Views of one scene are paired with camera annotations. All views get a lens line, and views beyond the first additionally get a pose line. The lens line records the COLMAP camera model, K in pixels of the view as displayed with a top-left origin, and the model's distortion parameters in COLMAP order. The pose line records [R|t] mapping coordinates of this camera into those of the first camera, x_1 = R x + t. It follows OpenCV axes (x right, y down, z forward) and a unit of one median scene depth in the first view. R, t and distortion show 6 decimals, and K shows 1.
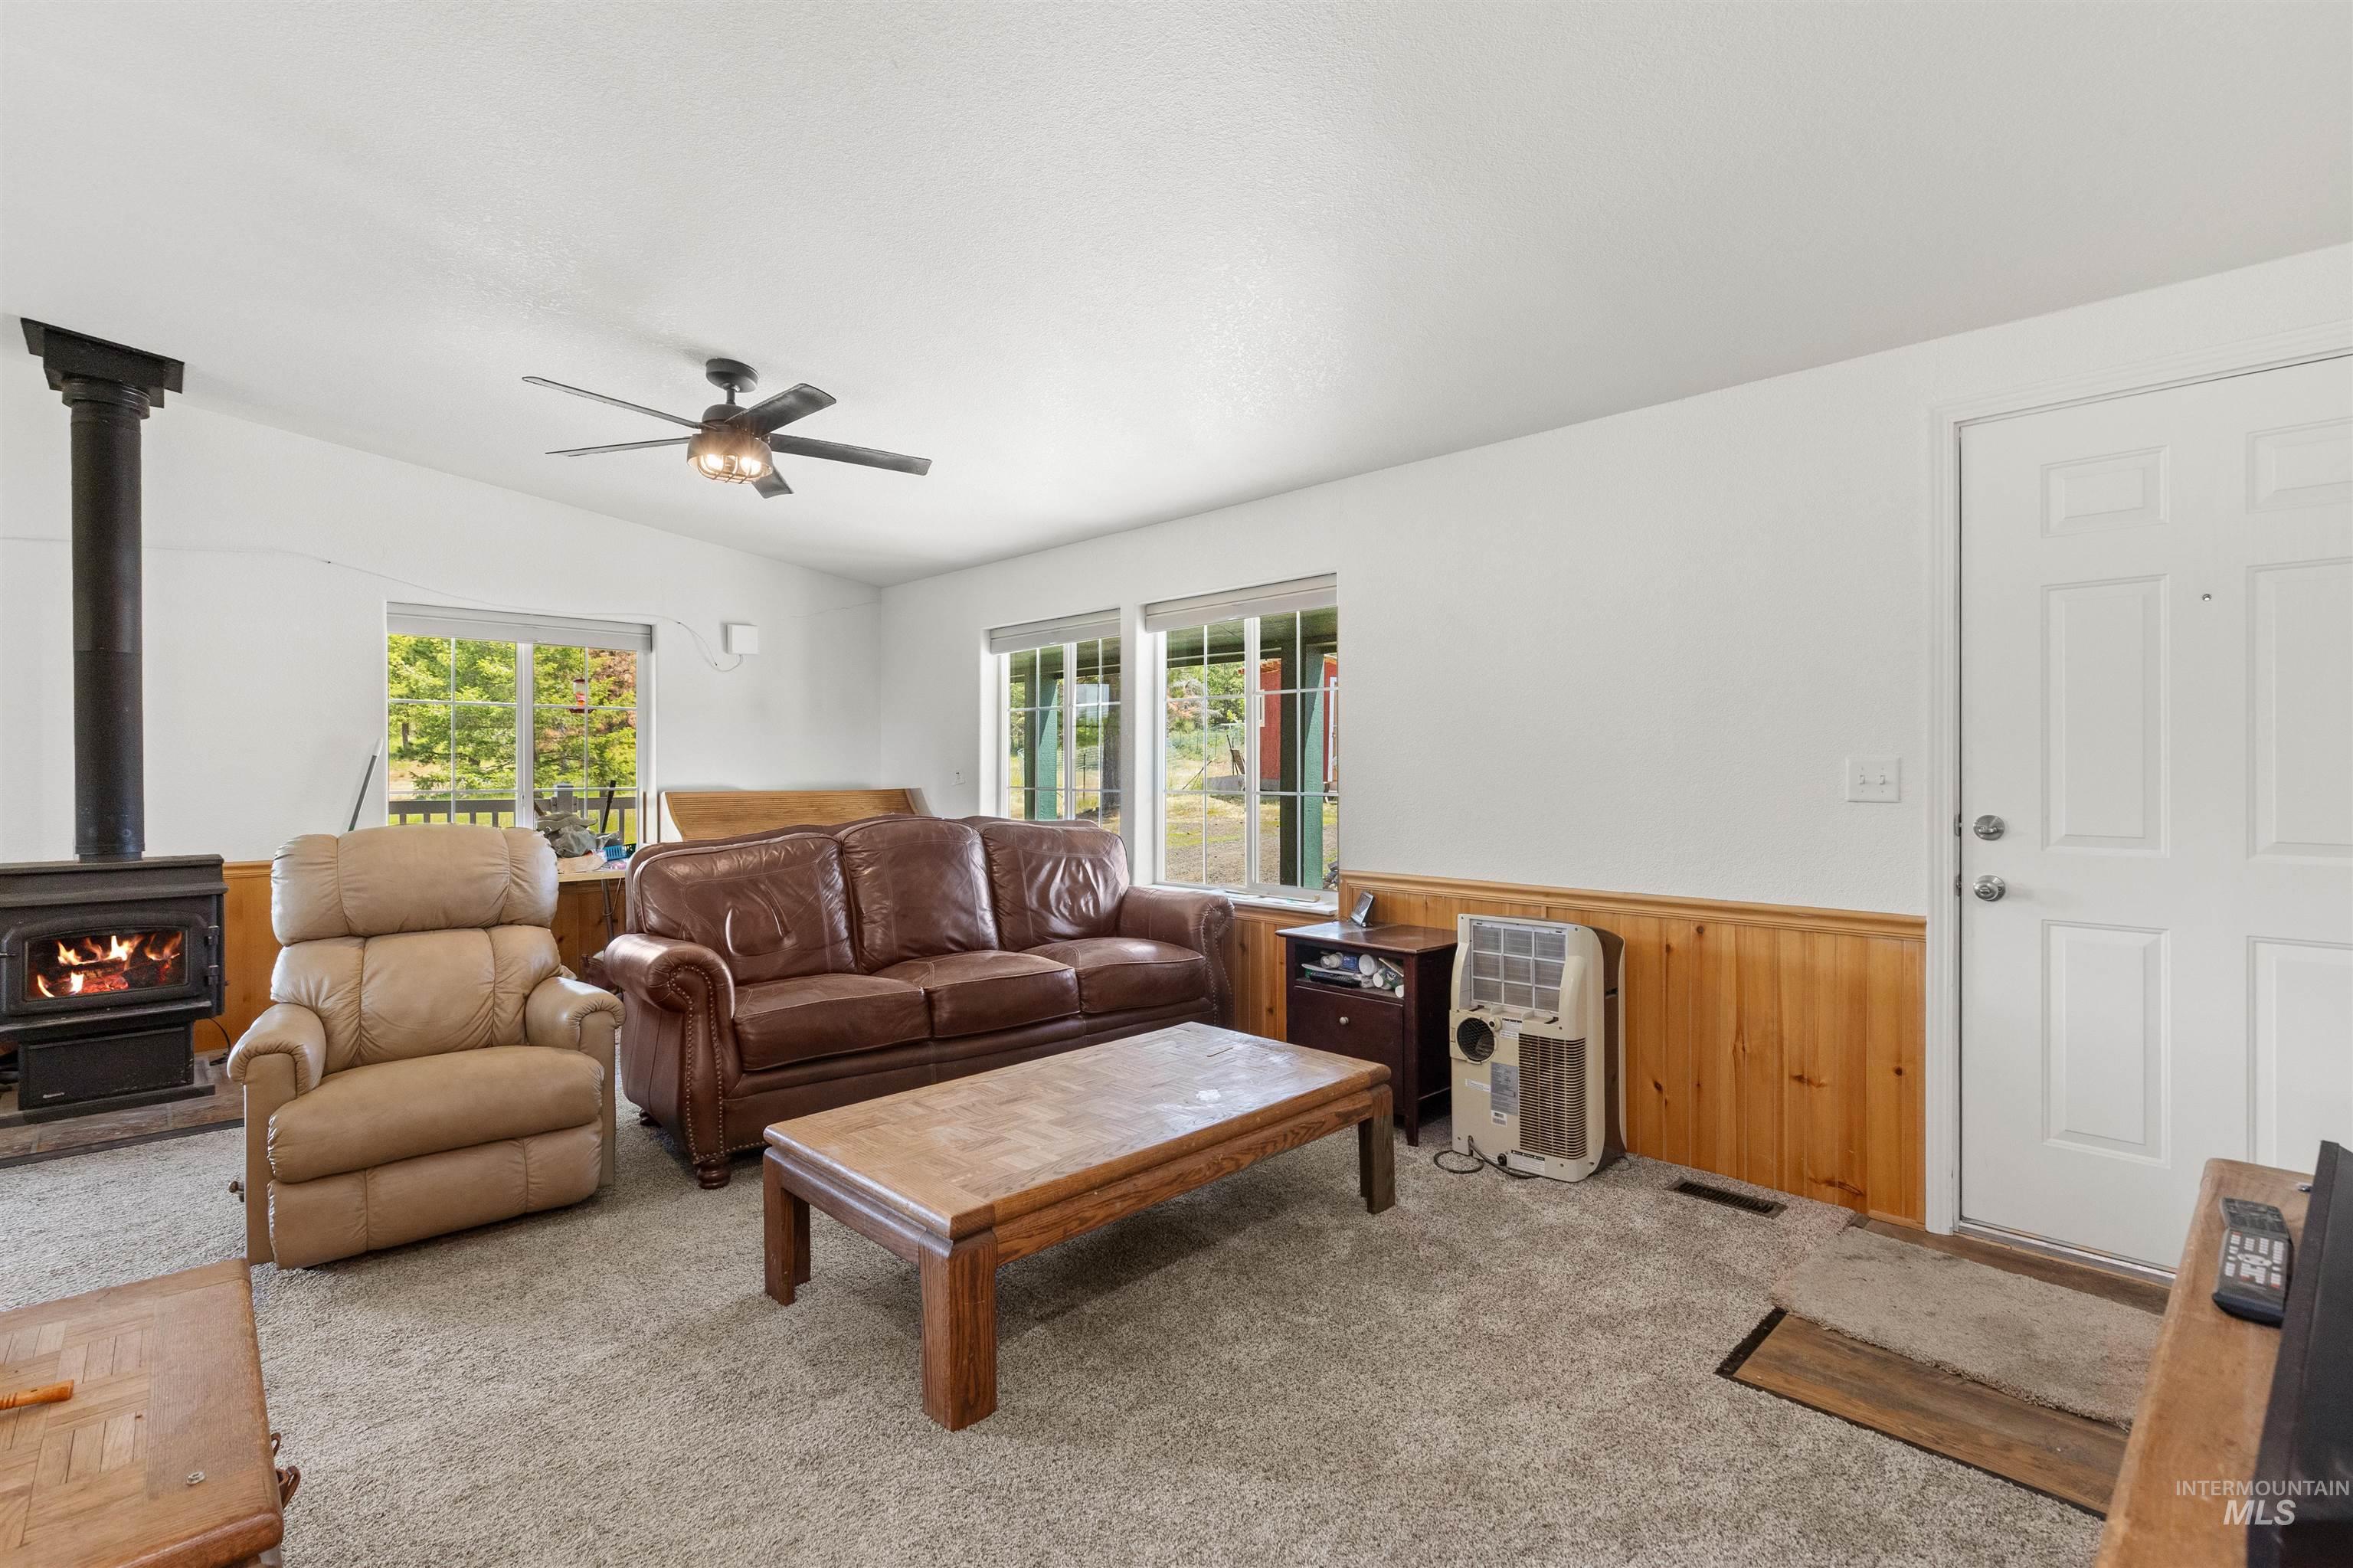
lens RADIAL K [[1077.0, 0, 1186.4], [0, 1077.0, 779.5], [0, 0, 1]] dist [0.002957, 0.000129]
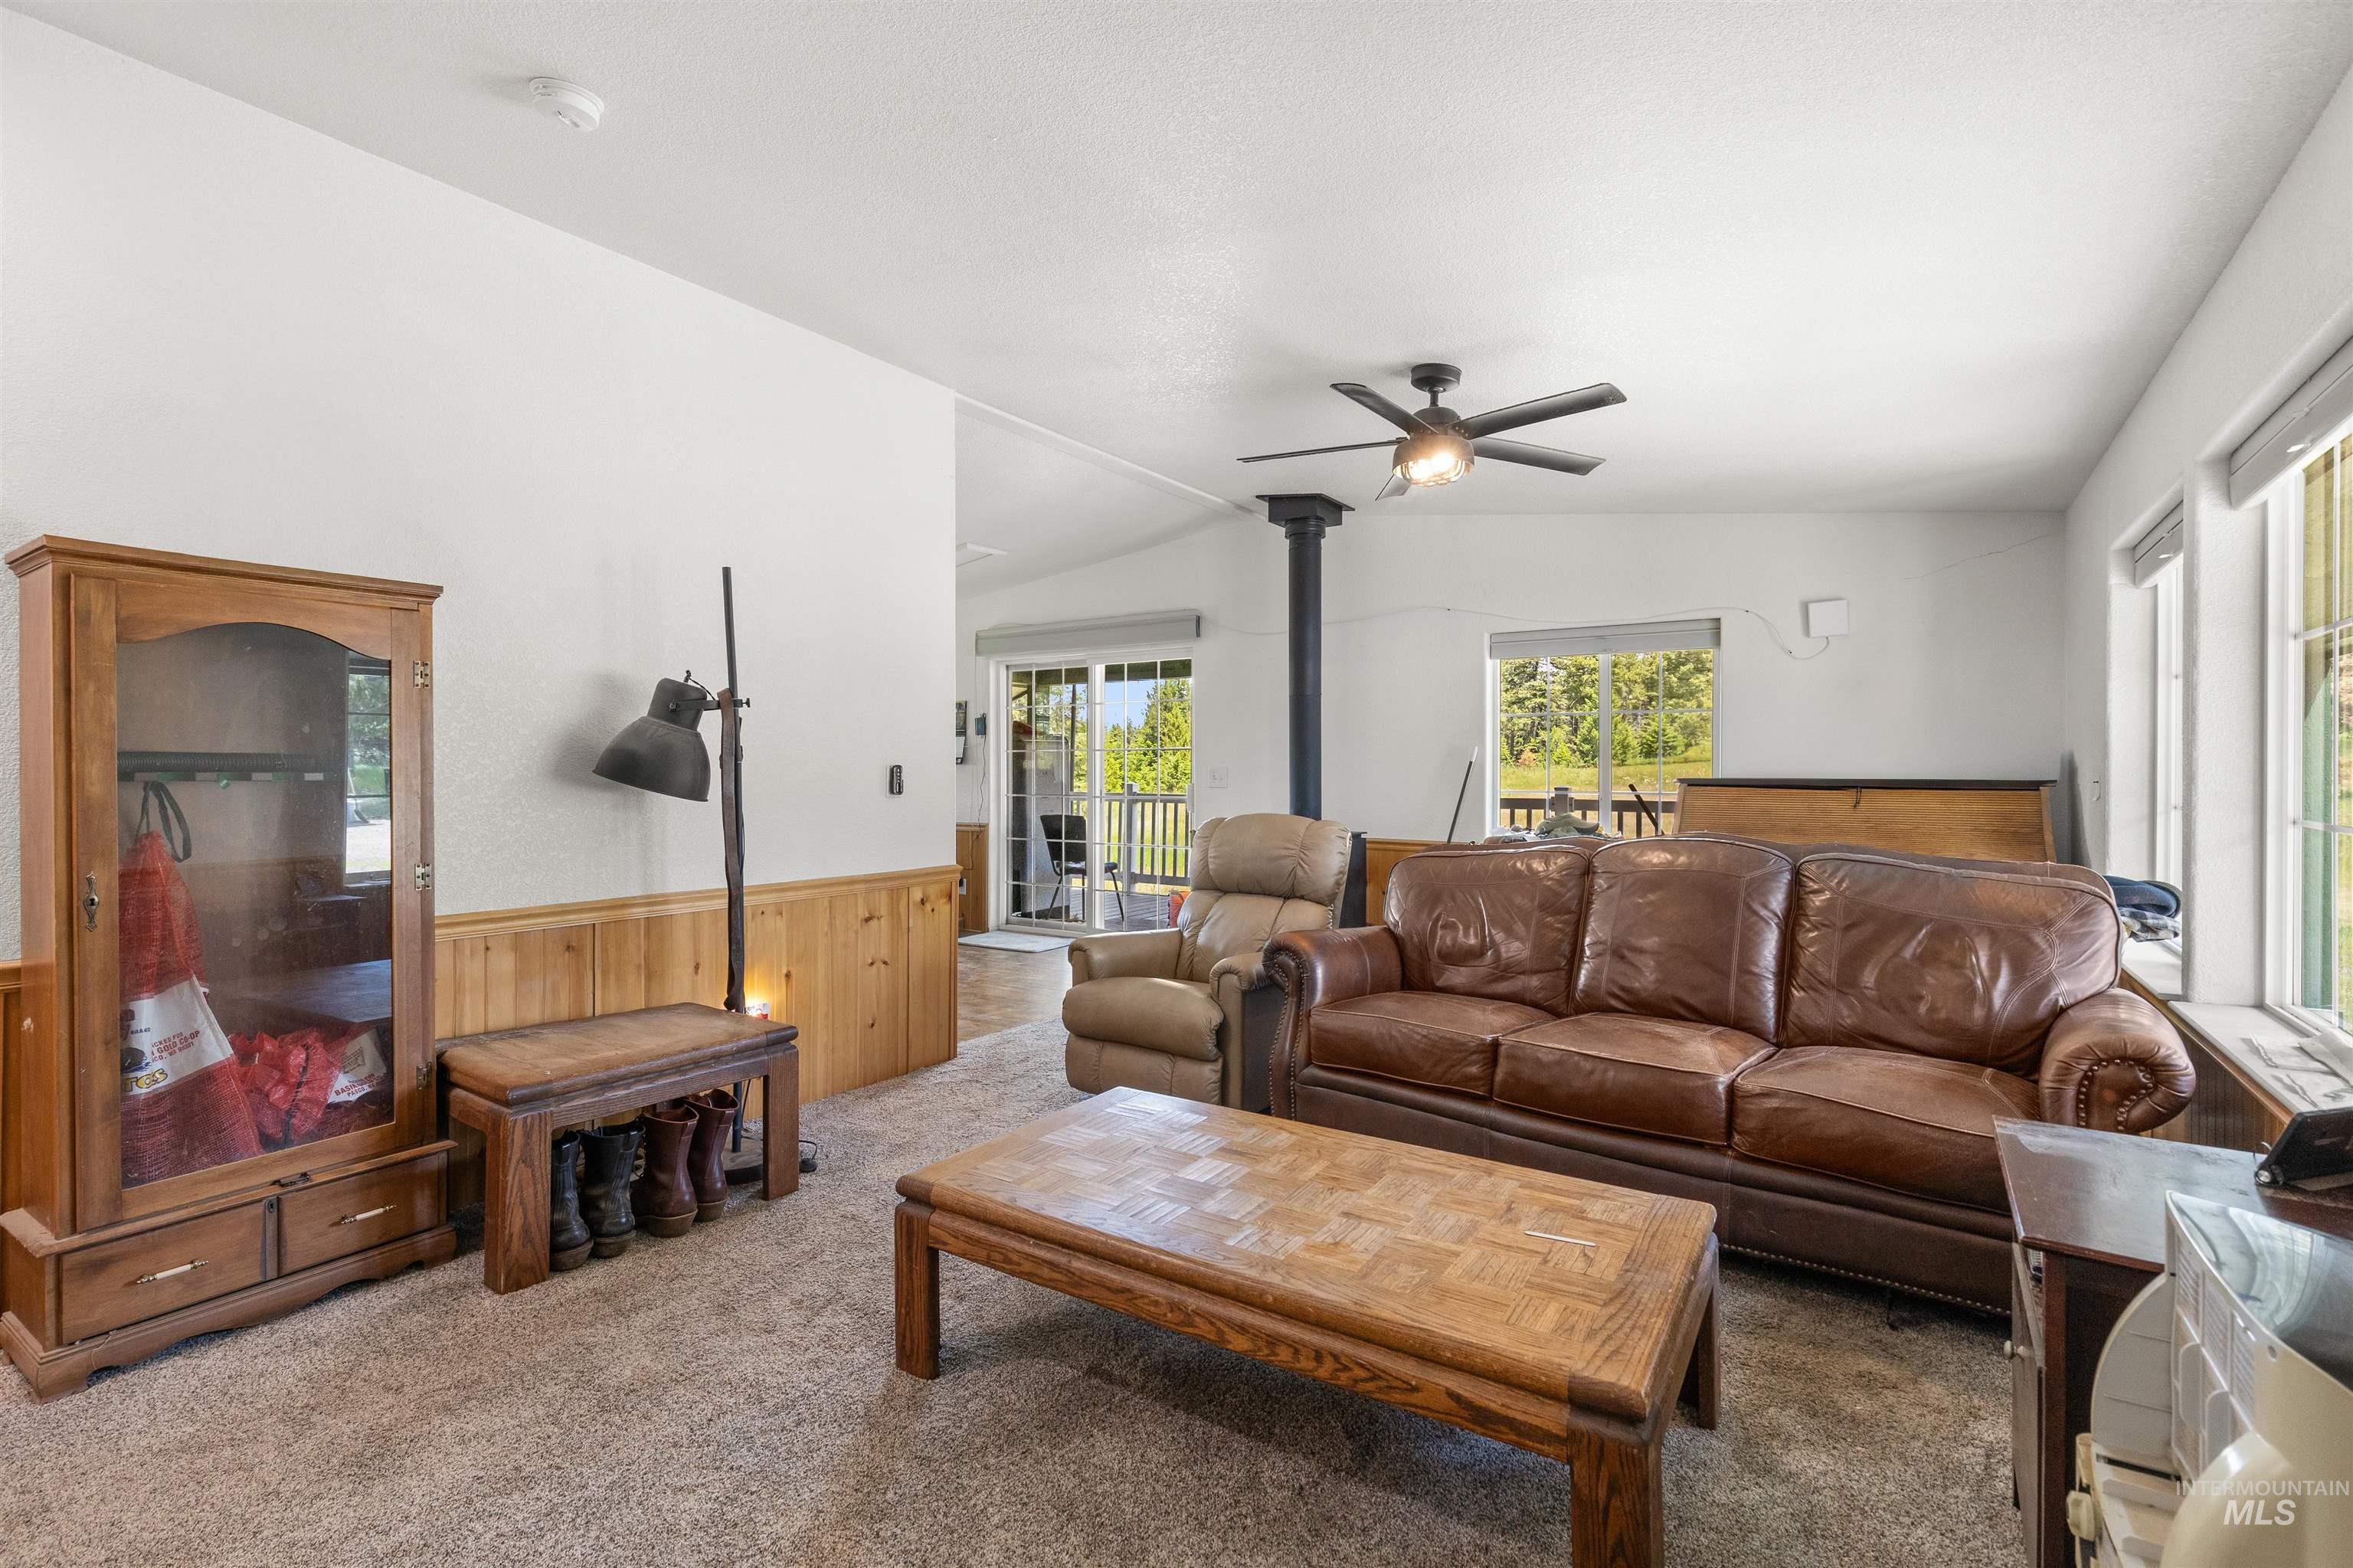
lens RADIAL K [[1077.0, 0, 1184.7], [0, 1077.0, 780.4], [0, 0, 1]] dist [0.002957, 0.000129]
pose [[0.200844, 0.011997, -0.979550, 0.551758], [-0.013415, 0.999865, 0.009496, -0.009821], [0.979531, 0.011233, 0.200978, 0.626894]]
